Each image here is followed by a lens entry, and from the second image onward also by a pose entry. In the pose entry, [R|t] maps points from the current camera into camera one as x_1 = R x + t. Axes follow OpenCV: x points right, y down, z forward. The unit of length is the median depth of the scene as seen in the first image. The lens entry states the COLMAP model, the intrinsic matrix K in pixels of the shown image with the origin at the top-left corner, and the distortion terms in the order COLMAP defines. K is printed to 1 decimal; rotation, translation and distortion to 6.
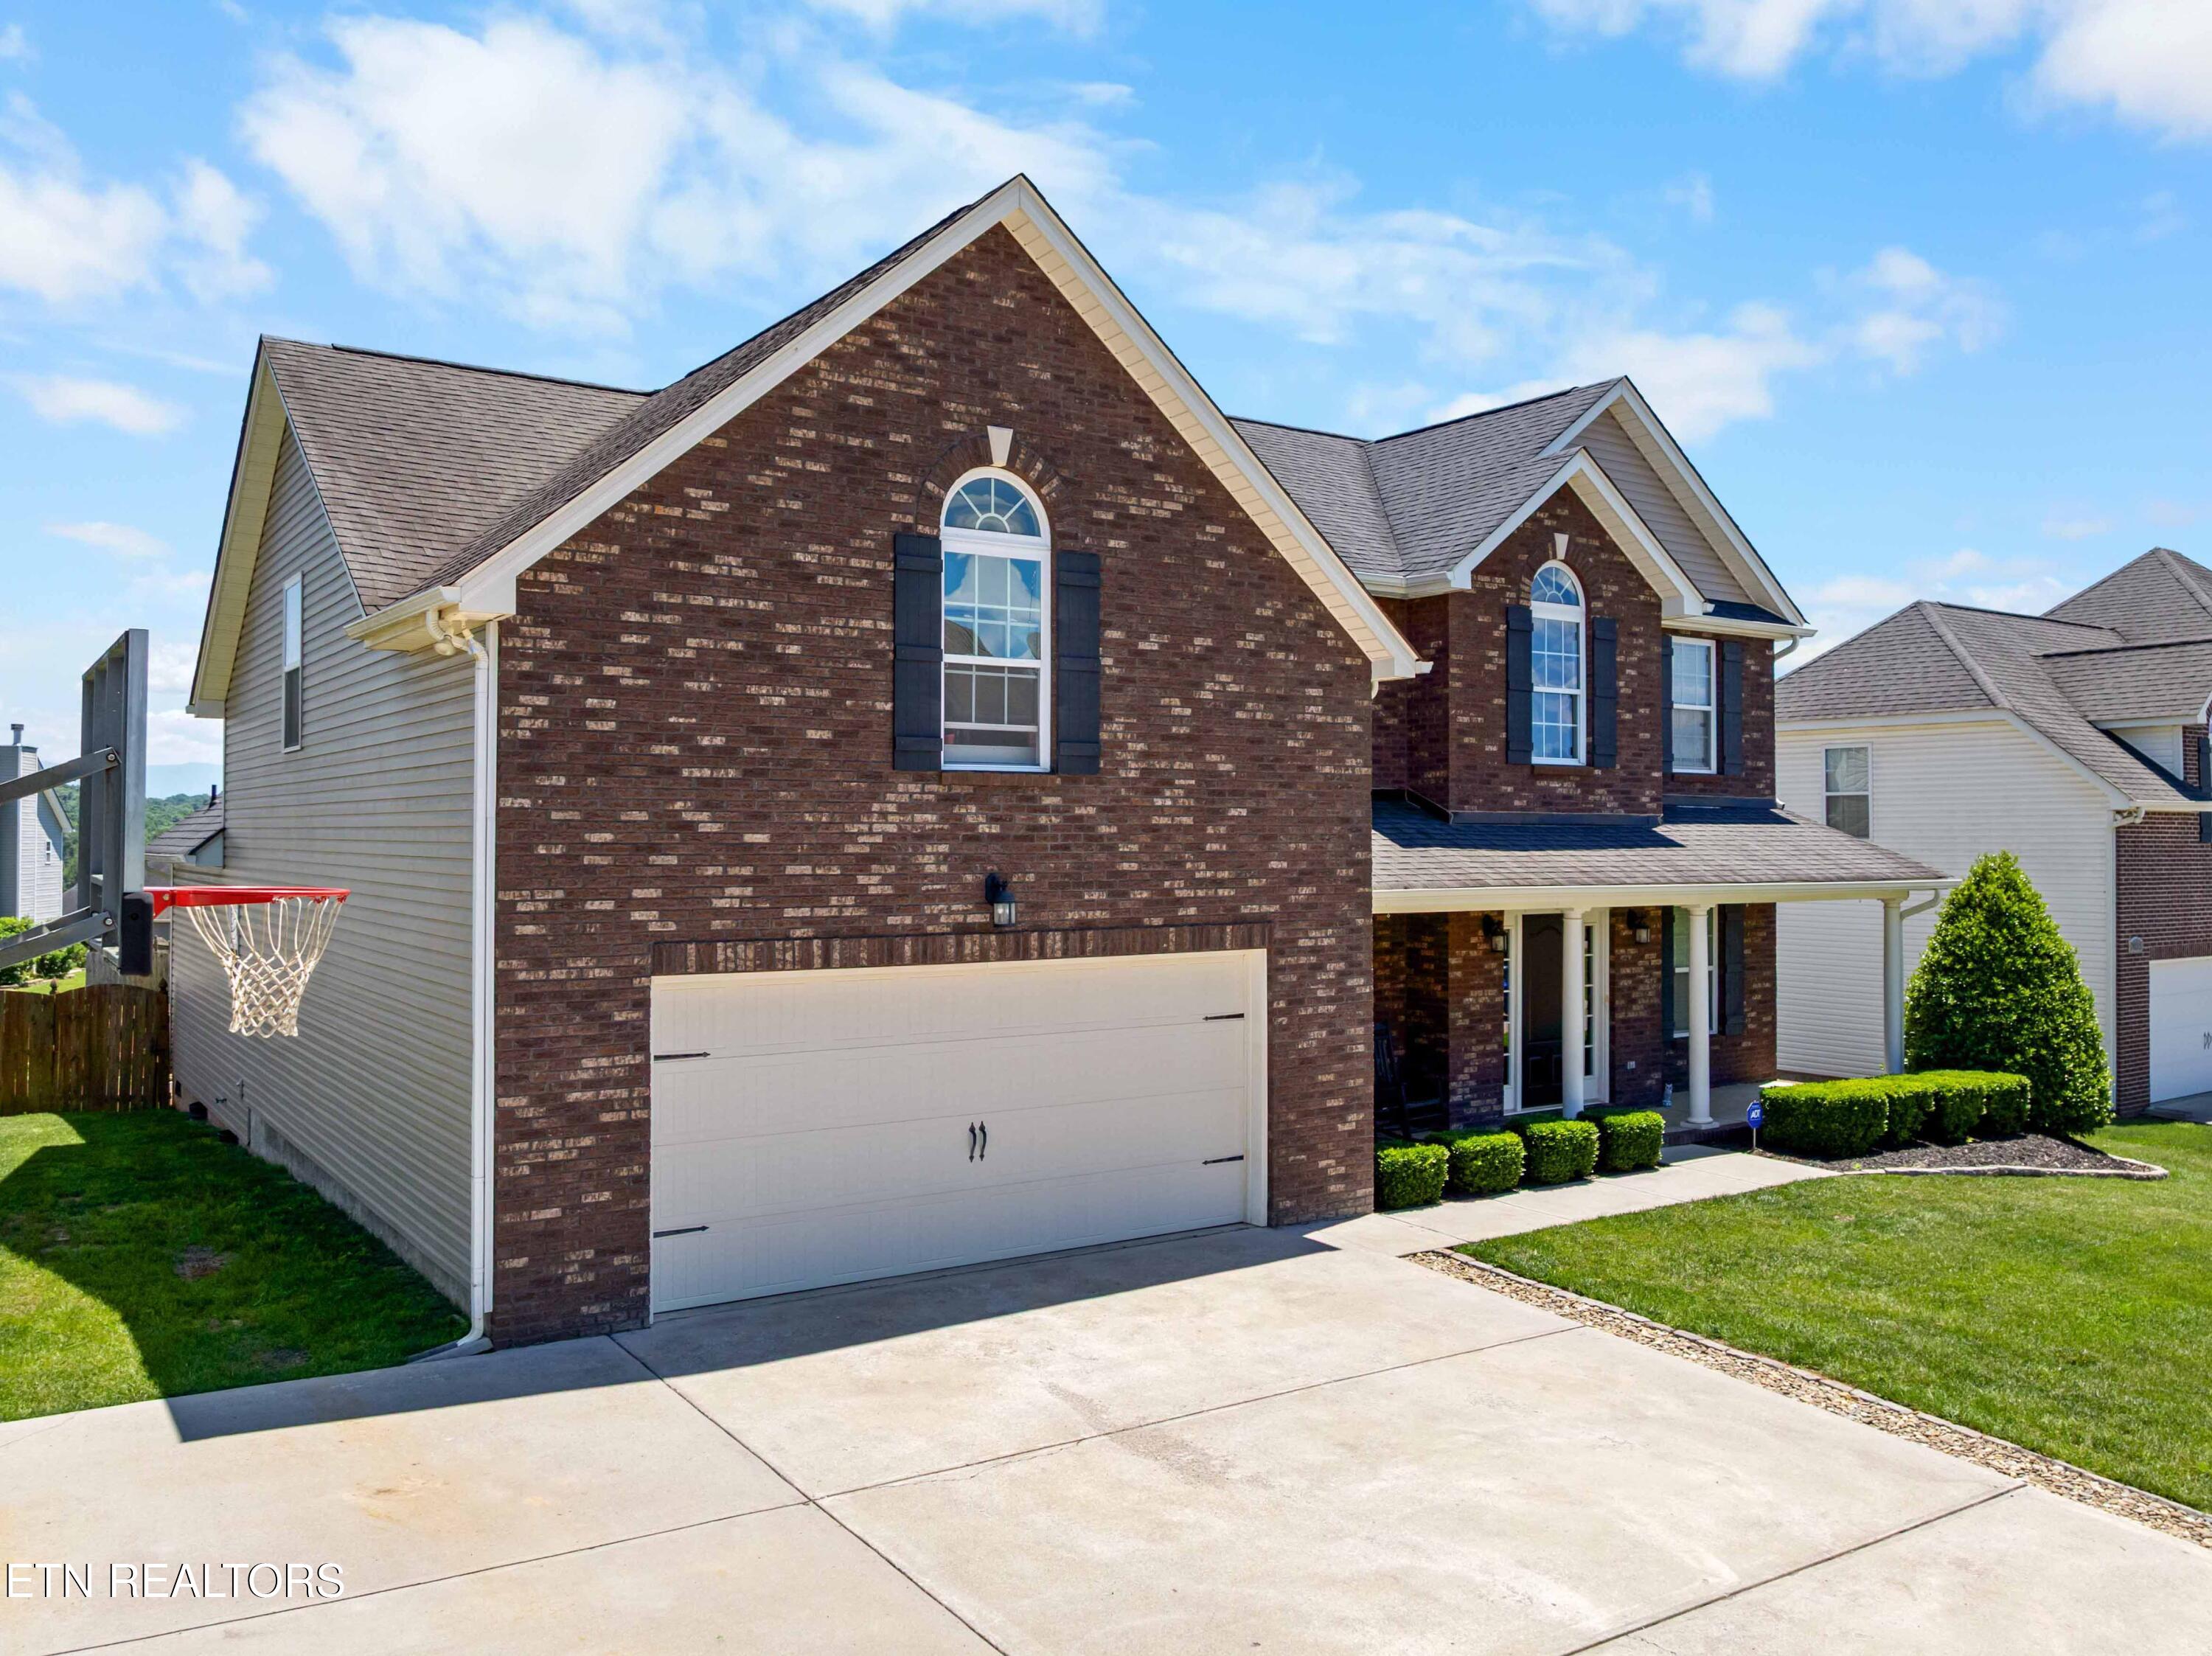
lens RADIAL K [[1791.0, 0, 1131.7], [0, 1791.0, 786.7], [0, 0, 1]] dist [-0.031366, -0.016663]
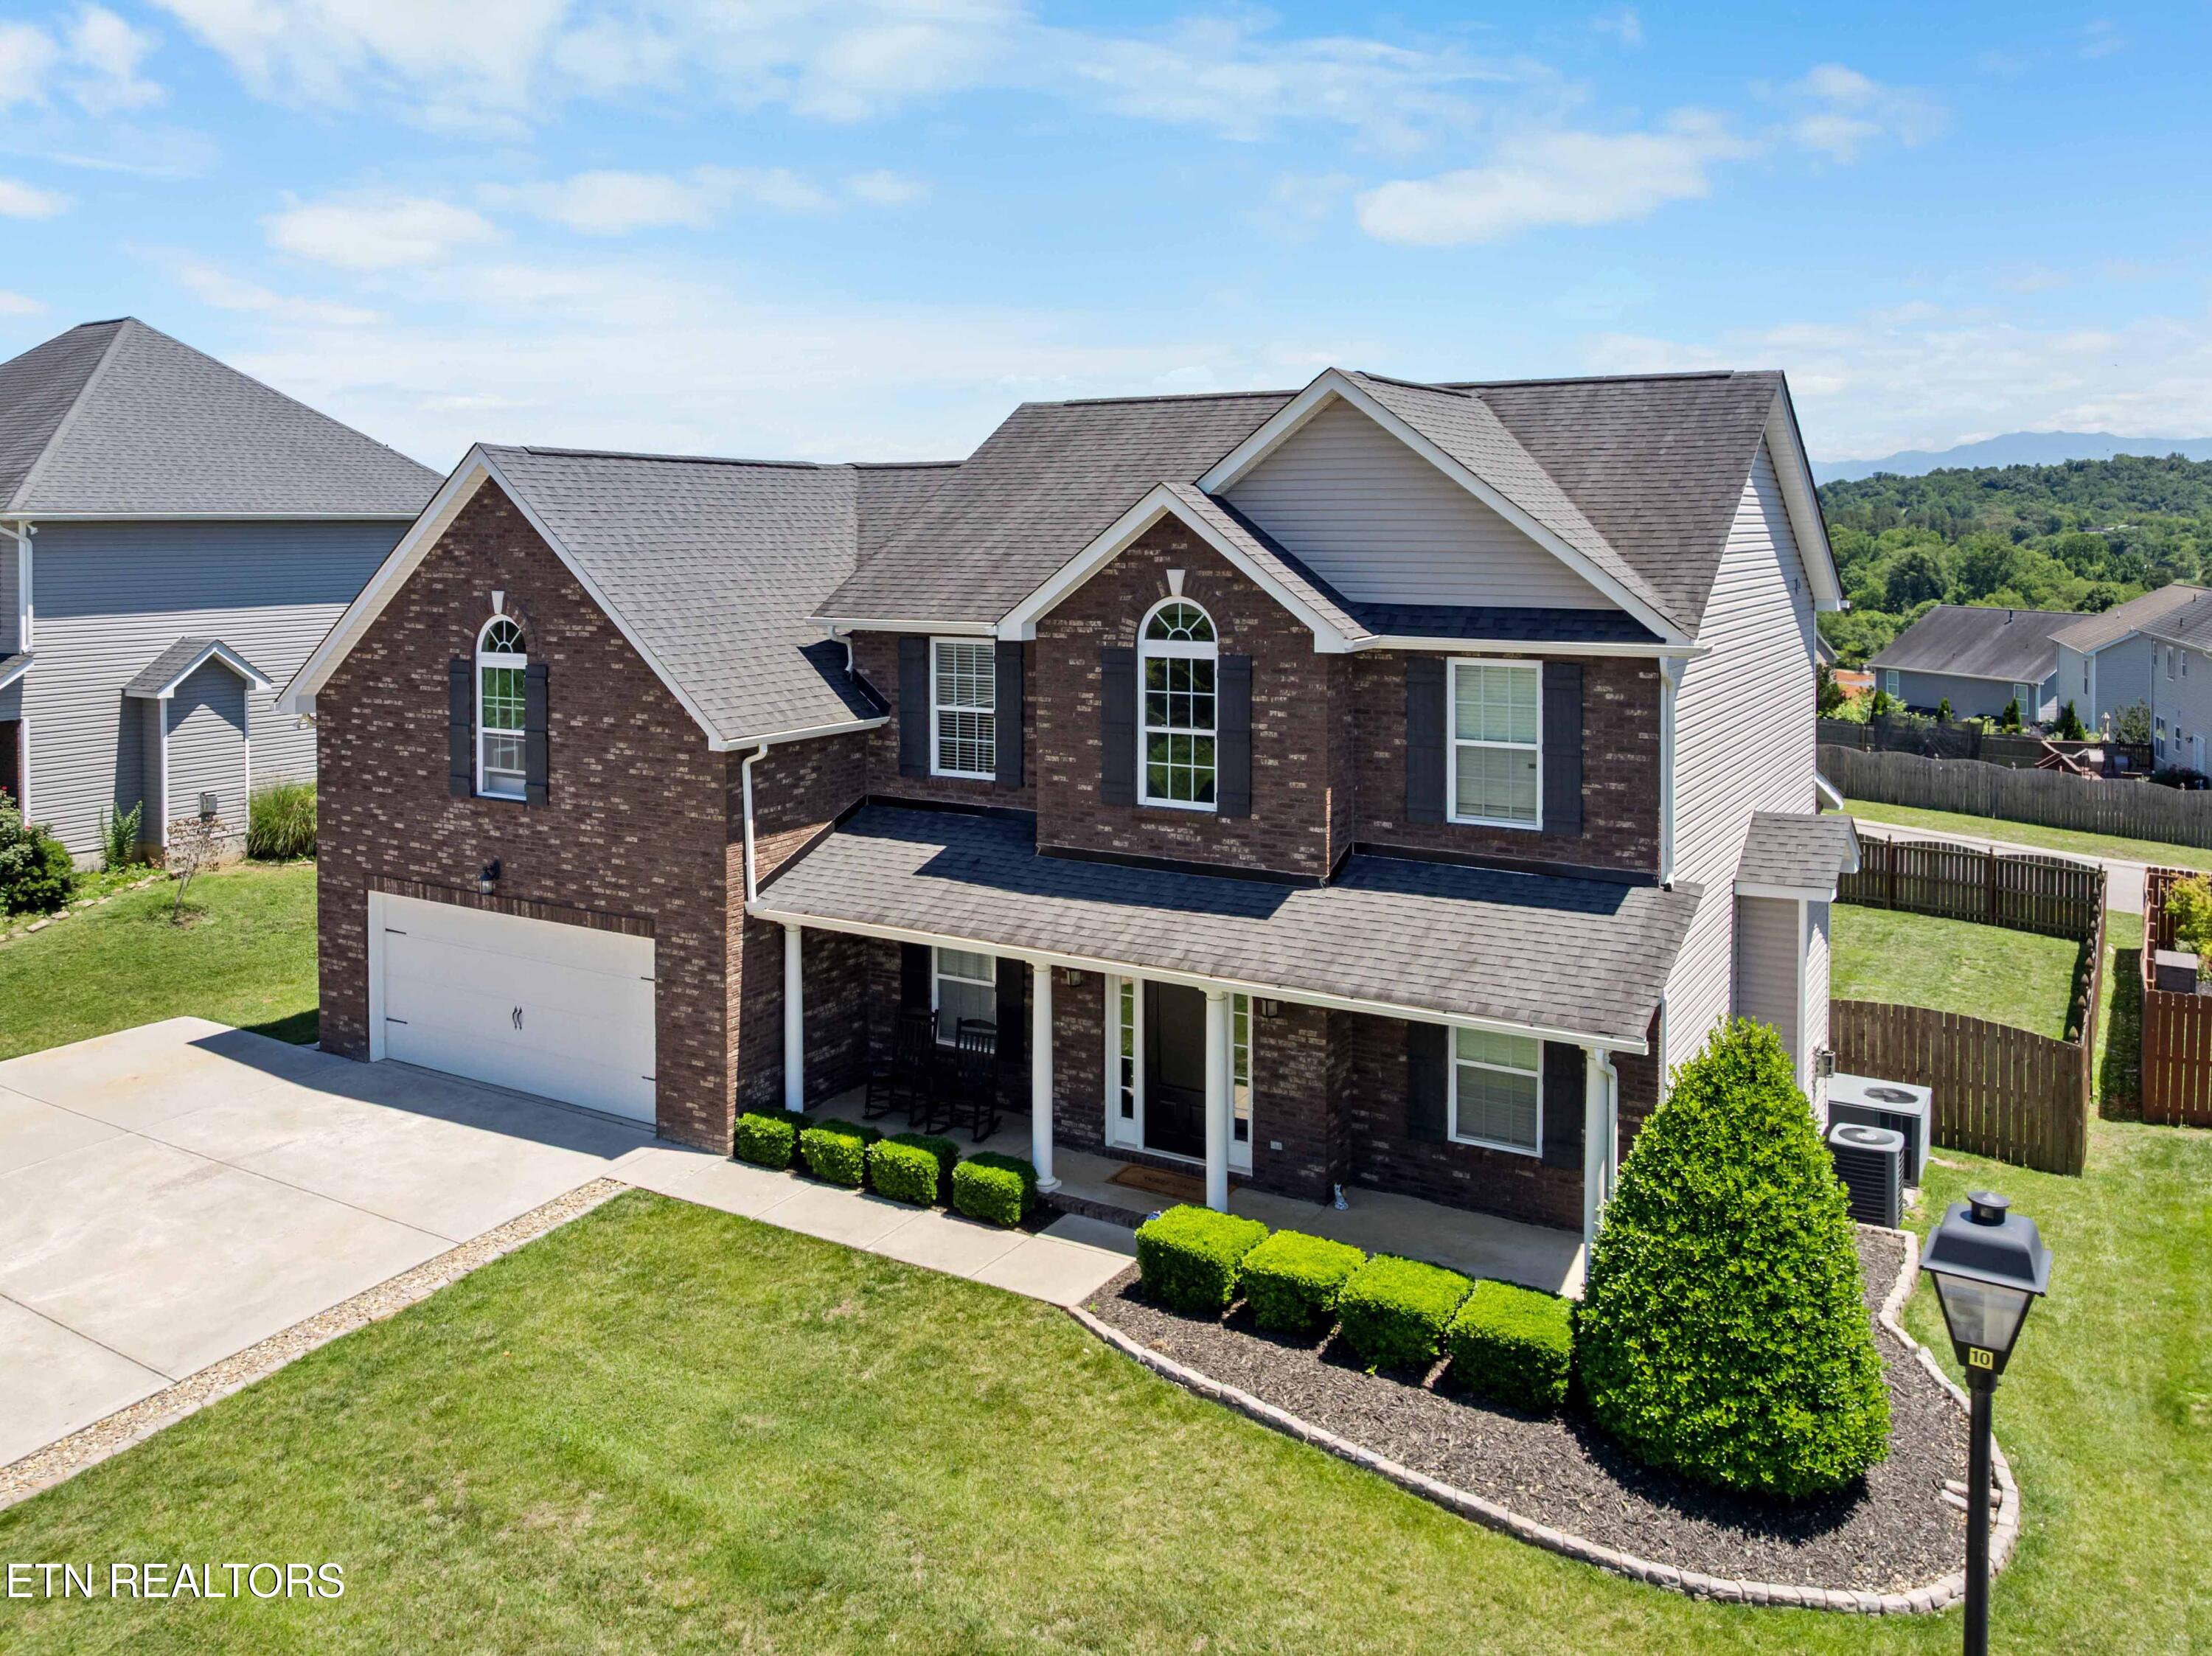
lens RADIAL K [[1791.0, 0, 988.6], [0, 1791.0, 541.8], [0, 0, 1]] dist [-0.031366, -0.016663]
pose [[0.363585, 0.003826, -0.931553, 1.549305], [0.031280, 0.999378, 0.016313, -0.246903], [0.931036, -0.035070, 0.363239, 0.784287]]
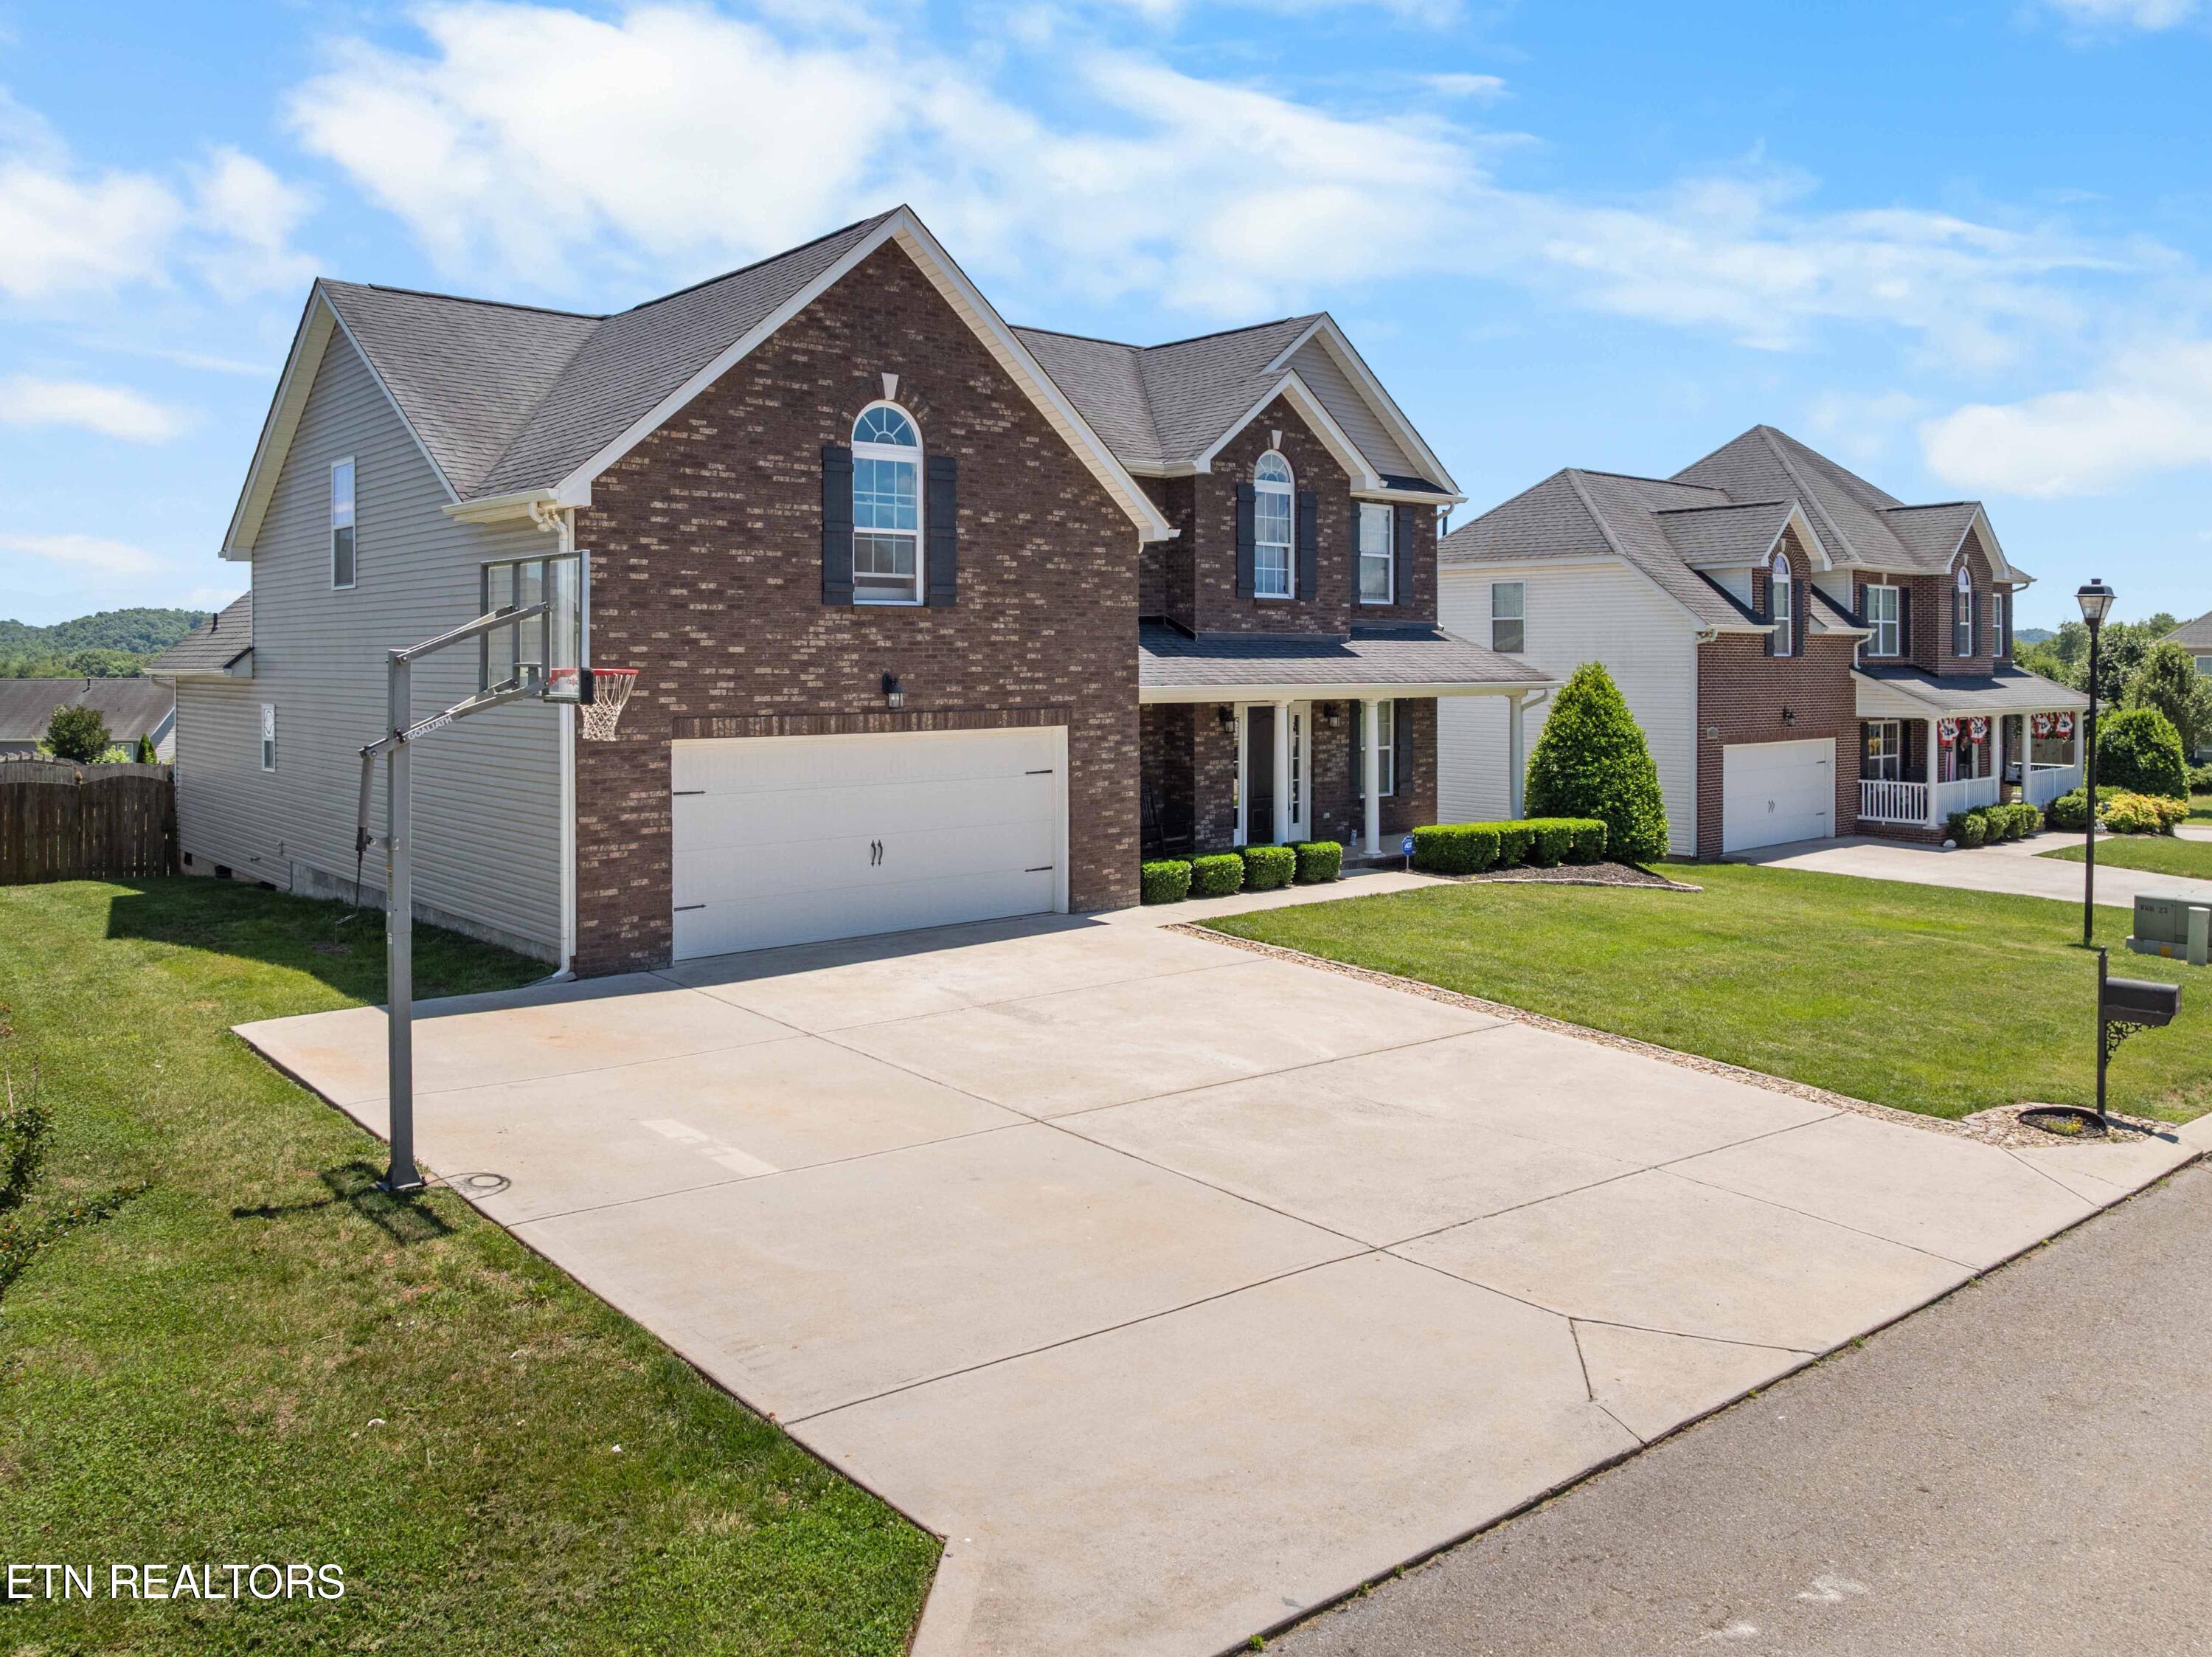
lens RADIAL K [[1677.1, 0, 1097.8], [0, 1677.1, 663.2], [0, 0, 1]] dist [-0.034023, -0.004326]
pose [[0.994571, -0.003570, 0.103998, -0.045148], [0.000396, 0.999534, 0.030526, -0.002749], [-0.104058, -0.030319, 0.994109, -0.389019]]
